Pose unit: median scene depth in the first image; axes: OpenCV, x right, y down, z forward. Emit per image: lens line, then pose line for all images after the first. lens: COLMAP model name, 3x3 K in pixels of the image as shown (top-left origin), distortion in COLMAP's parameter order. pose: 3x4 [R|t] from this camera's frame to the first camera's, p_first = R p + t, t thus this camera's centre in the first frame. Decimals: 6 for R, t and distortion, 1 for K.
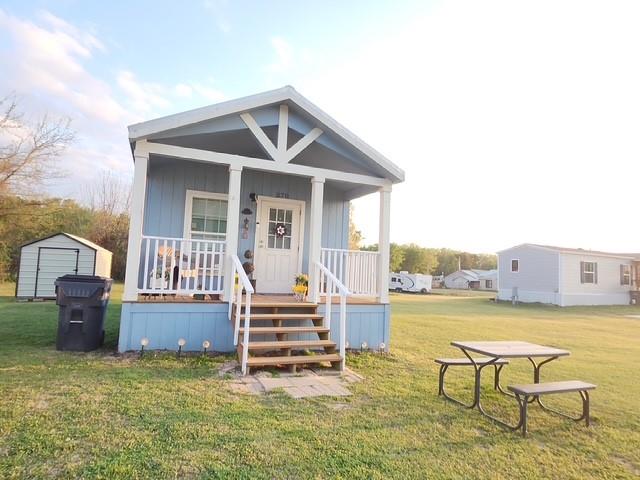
lens RADIAL K [[419.8, 0, 355.2], [0, 419.8, 237.2], [0, 0, 1]] dist [0.001734, 0.000762]
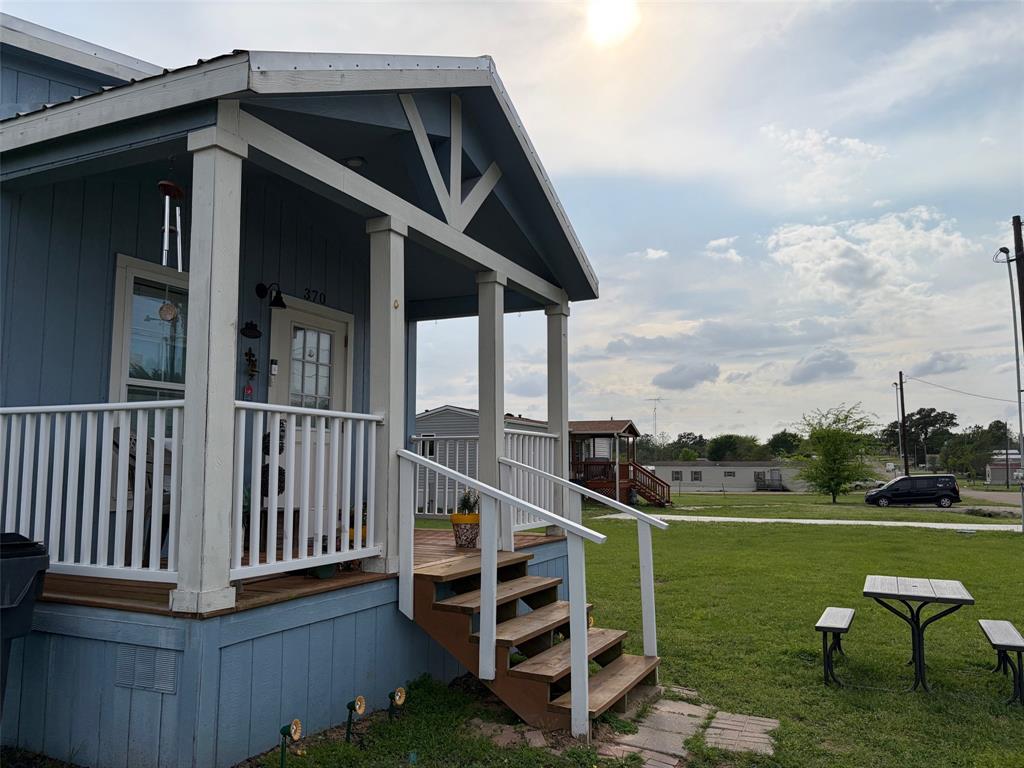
lens RADIAL K [[788.3, 0, 512.0], [0, 788.3, 384.0], [0, 0, 1]] dist [0.049159, -0.003674]
pose [[0.735593, 0.031251, 0.676702, -0.679980], [-0.028826, 0.999475, -0.014823, -0.010366], [-0.676810, -0.008603, 0.736108, 0.371977]]
